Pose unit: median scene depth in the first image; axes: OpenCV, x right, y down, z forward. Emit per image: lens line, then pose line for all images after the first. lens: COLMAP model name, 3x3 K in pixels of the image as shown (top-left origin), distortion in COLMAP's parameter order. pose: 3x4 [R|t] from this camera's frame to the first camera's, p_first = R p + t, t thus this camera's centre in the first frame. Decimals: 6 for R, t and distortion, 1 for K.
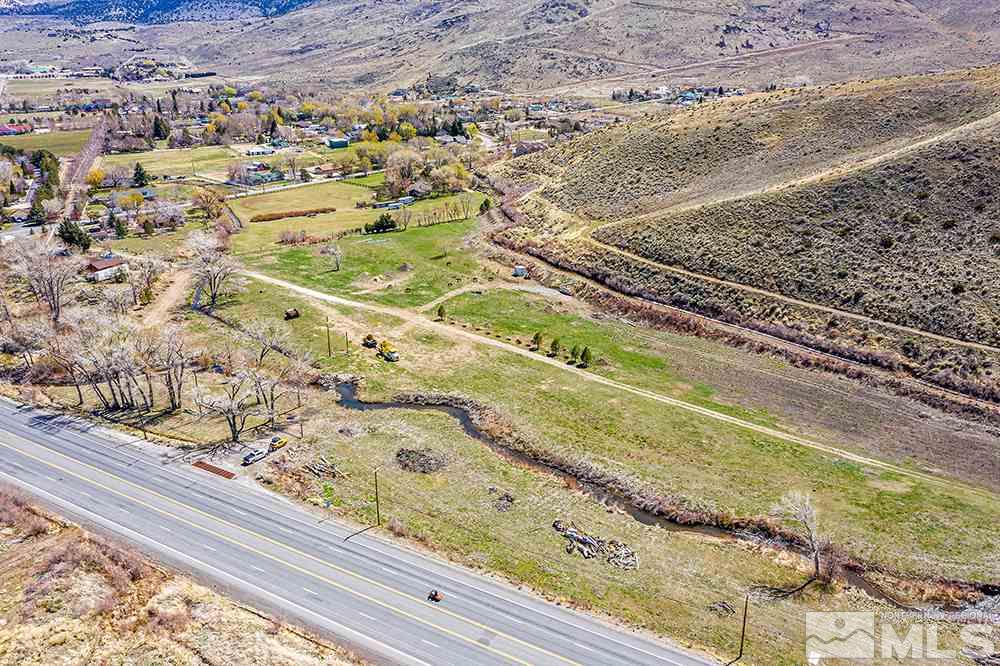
lens RADIAL K [[788.1, 0, 500.0], [0, 788.1, 333.0], [0, 0, 1]] dist [-0.015856, 0.006620]
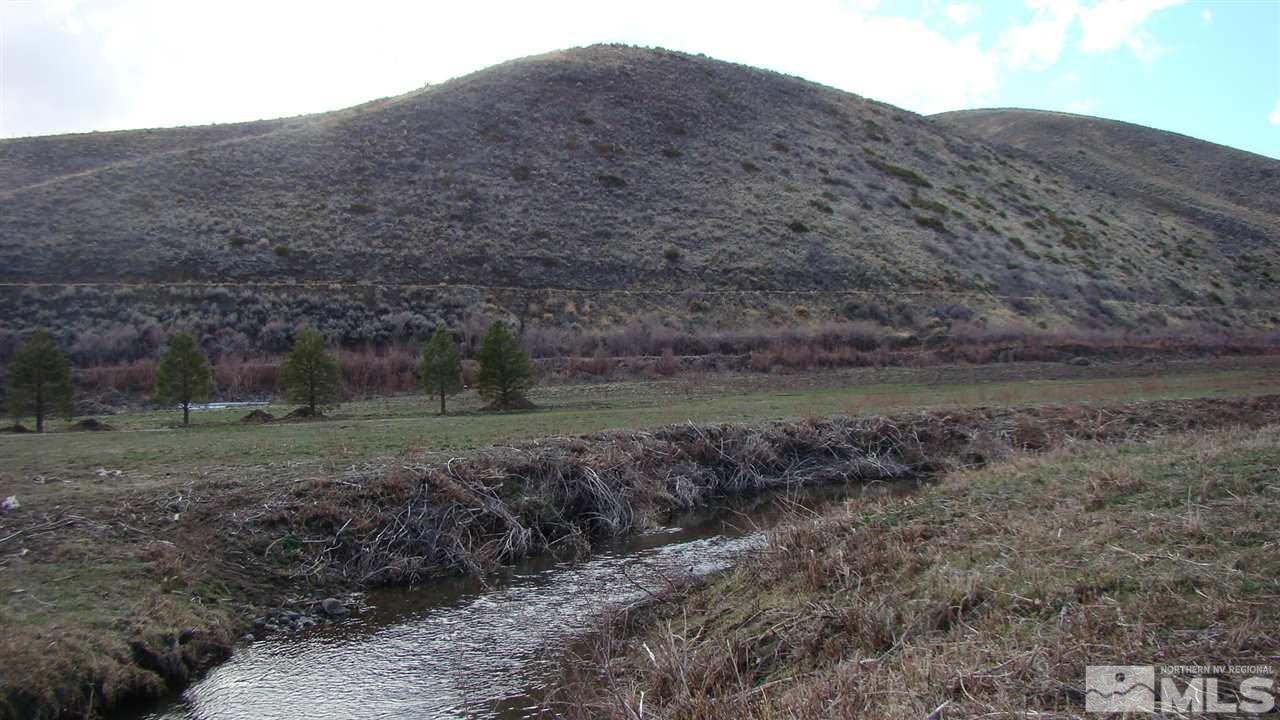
lens RADIAL K [[1200.0, 0, 640.0], [0, 1200.0, 360.0], [0, 0, 1]] dist [-0.169088, 0.113637]
pose [[0.312548, 0.001951, 0.949900, -0.157431], [0.366608, 0.922273, -0.122521, 0.066285], [-0.876306, 0.386535, 0.287539, 0.704674]]
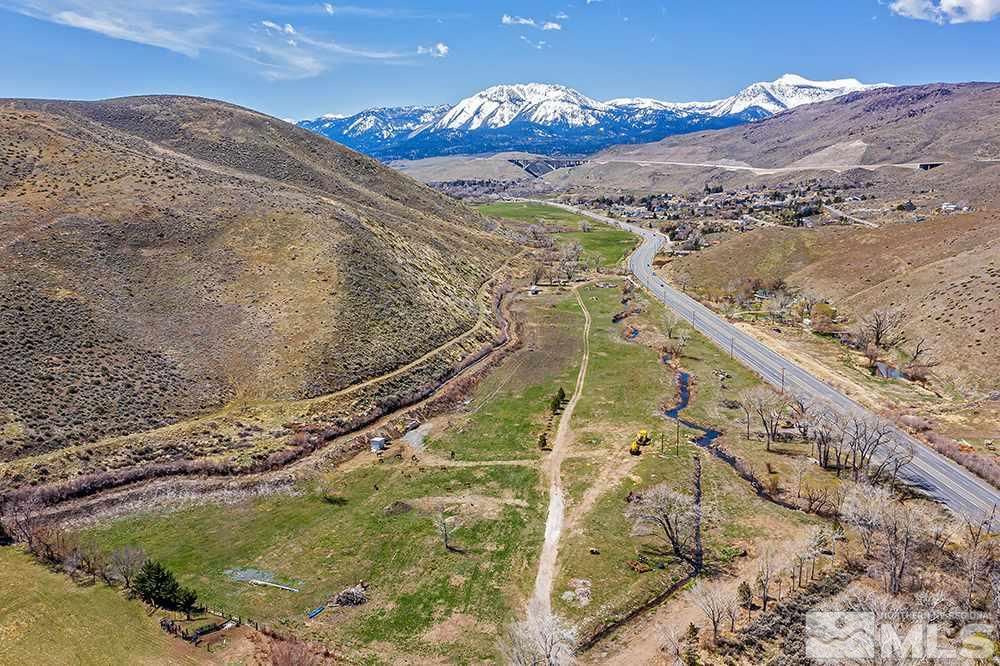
lens RADIAL K [[788.1, 0, 500.0], [0, 788.1, 333.0], [0, 0, 1]] dist [-0.015856, 0.006620]
pose [[-0.526918, -0.166868, 0.833374, -0.812562], [0.295945, 0.883151, 0.363953, -0.504506], [-0.796727, 0.438406, -0.415964, 1.326196]]
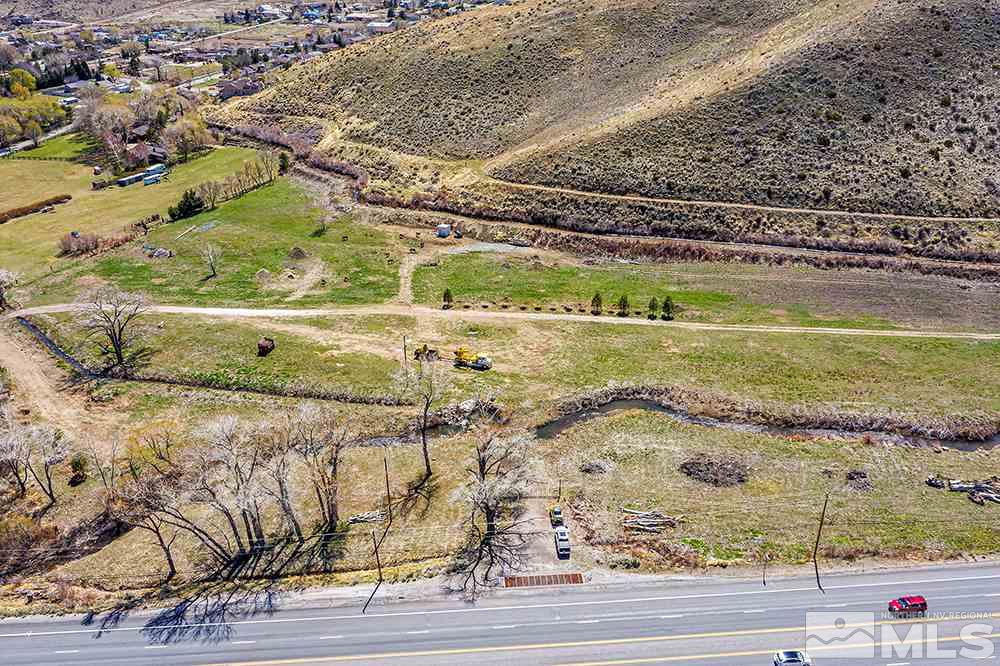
lens RADIAL K [[788.1, 0, 500.0], [0, 788.1, 333.0], [0, 0, 1]] dist [-0.015856, 0.006620]
pose [[0.829587, -0.251531, 0.498515, -0.424369], [0.202775, 0.967552, 0.150747, -0.097007], [-0.520257, -0.023971, 0.853673, 0.252749]]
